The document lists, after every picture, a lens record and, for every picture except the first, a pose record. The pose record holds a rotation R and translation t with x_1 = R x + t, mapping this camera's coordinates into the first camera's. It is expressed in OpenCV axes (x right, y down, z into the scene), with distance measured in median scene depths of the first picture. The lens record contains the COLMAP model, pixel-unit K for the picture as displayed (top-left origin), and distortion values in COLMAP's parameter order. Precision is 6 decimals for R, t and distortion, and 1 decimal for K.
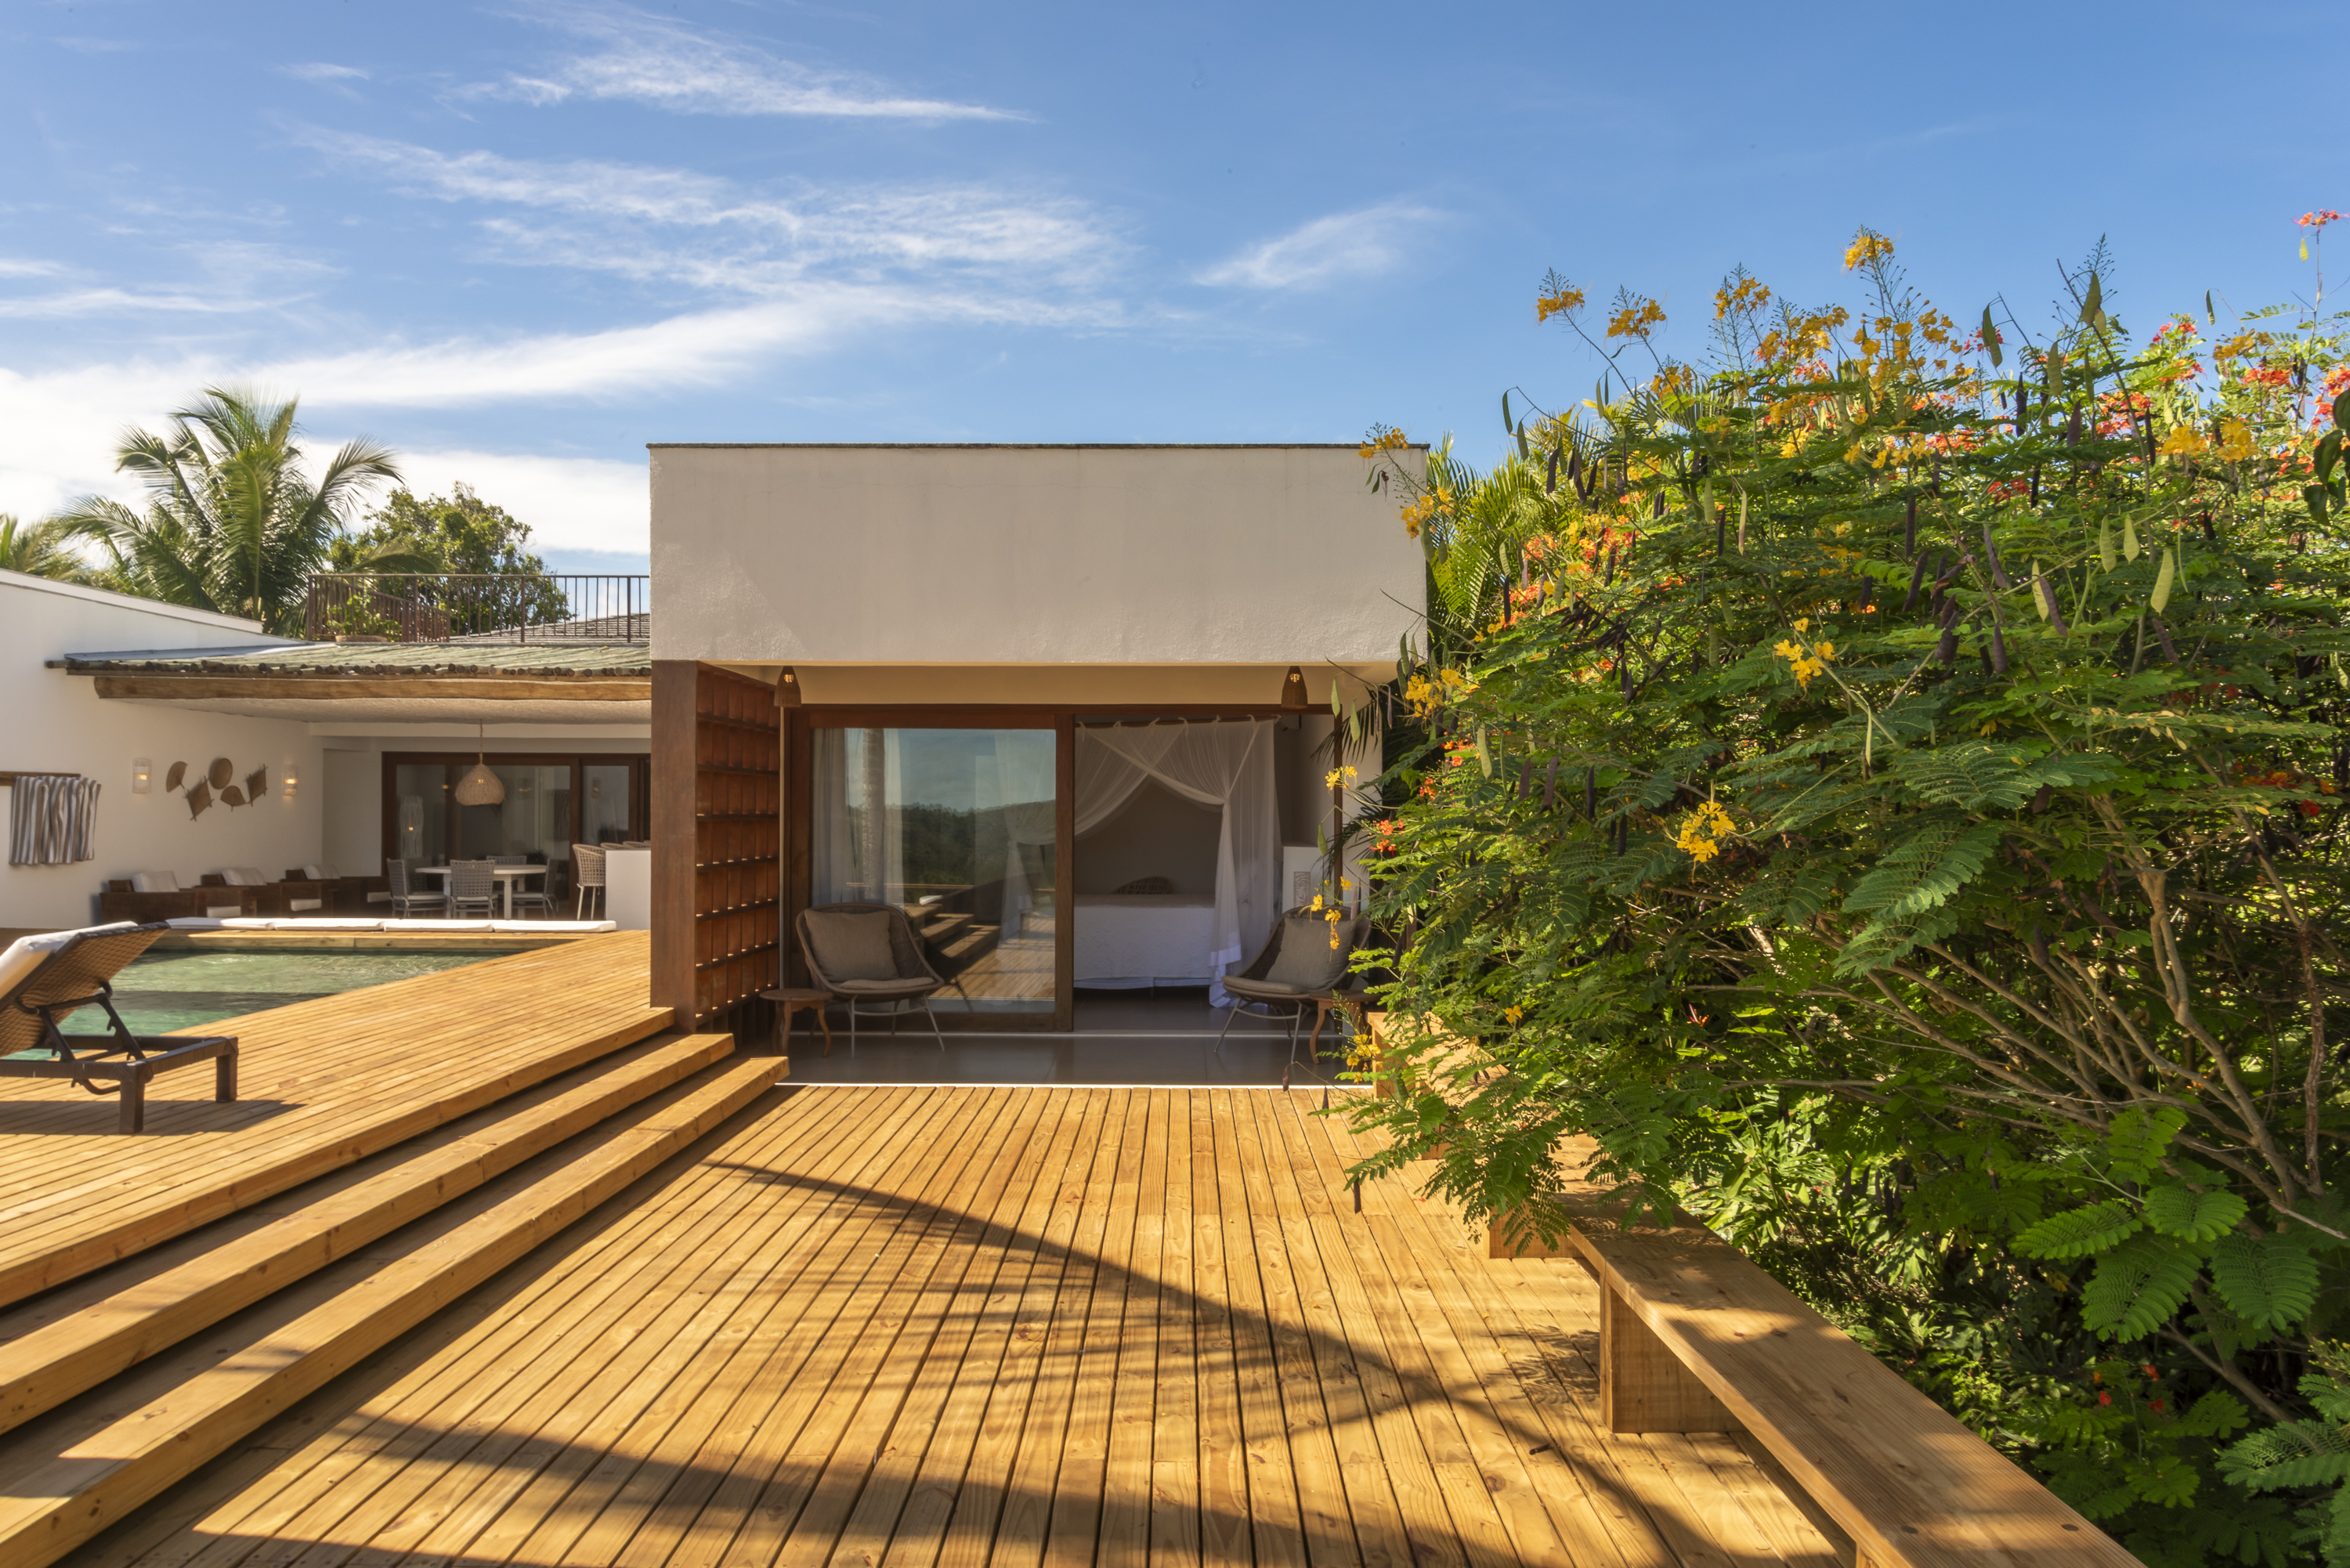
lens RADIAL K [[1578.2, 0, 1159.4], [0, 1578.2, 802.6], [0, 0, 1]] dist [-0.001174, -0.025411]
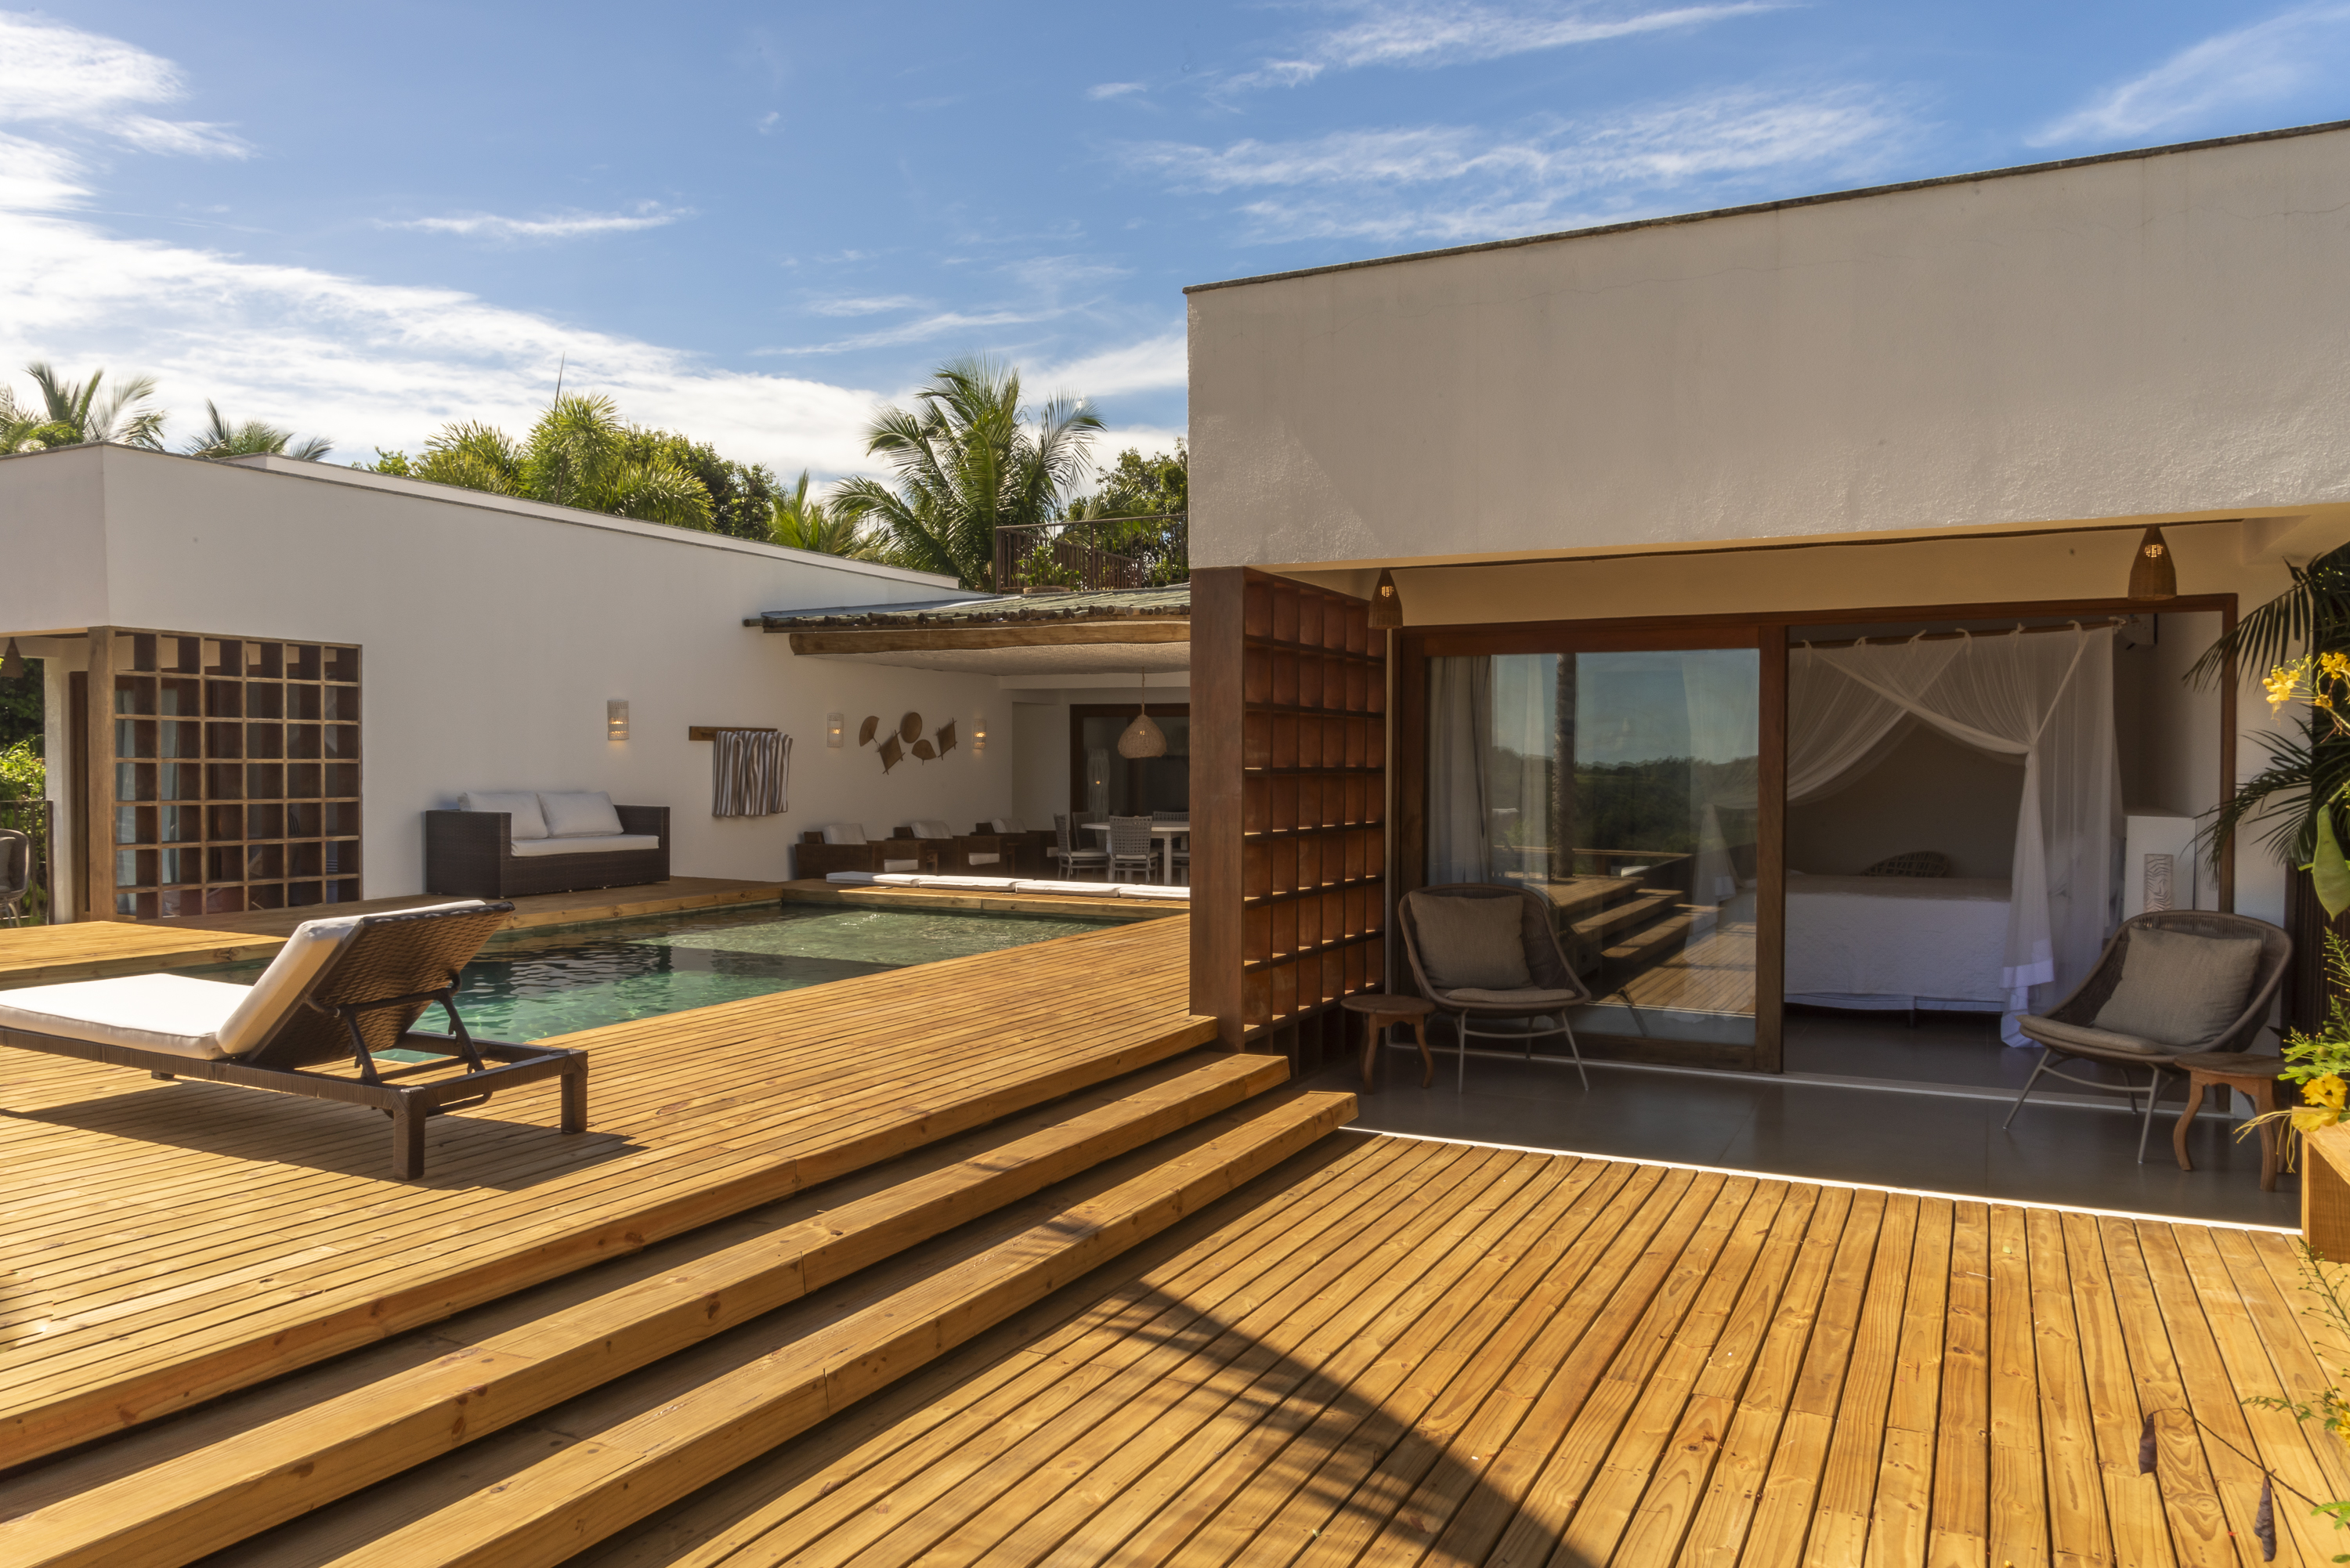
lens RADIAL K [[1602.6, 0, 1169.2], [0, 1602.6, 790.1], [0, 0, 1]] dist [-0.010415, -0.008907]
pose [[0.897200, 0.006362, -0.441578, 0.010634], [0.002923, 0.999789, 0.020344, 0.001501], [0.441614, -0.019543, 0.896992, 0.169041]]
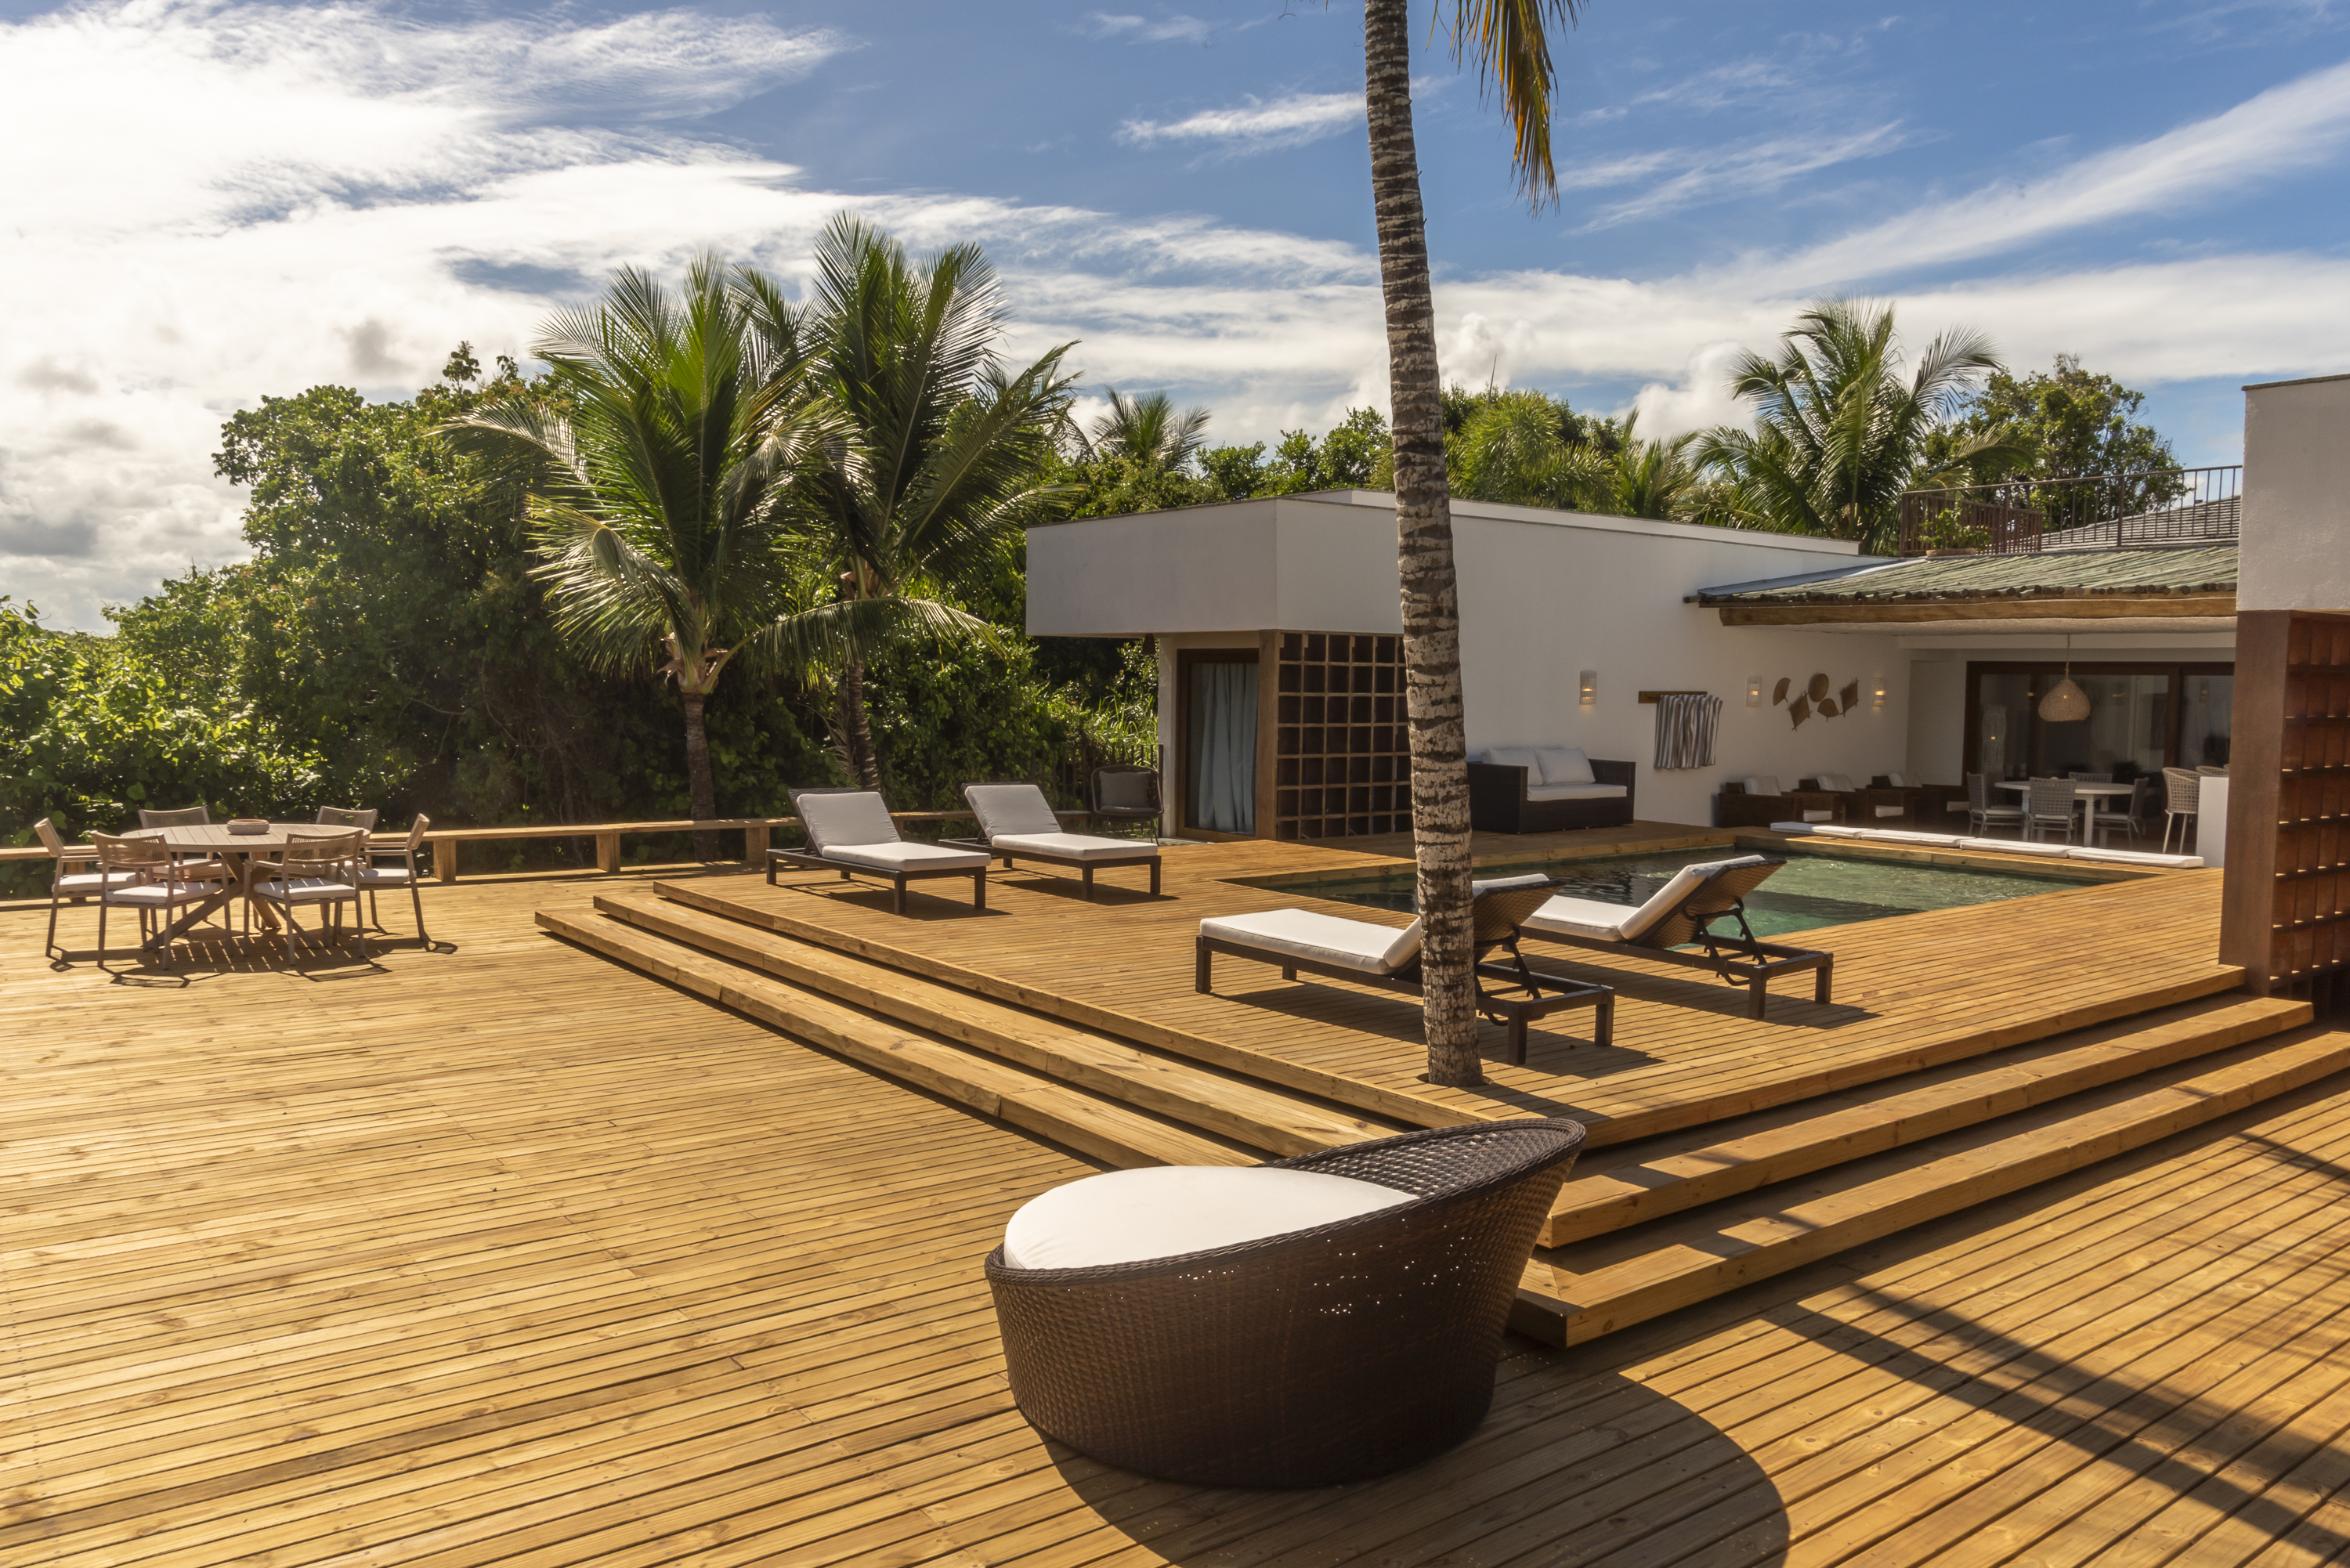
lens RADIAL K [[1674.9, 0, 1164.7], [0, 1674.9, 800.8], [0, 0, 1]] dist [0.007342, -0.026993]
pose [[0.617087, 0.059893, -0.784612, 0.051242], [-0.003469, 0.997297, 0.073400, -0.027816], [0.786887, -0.042572, 0.615627, -0.096292]]
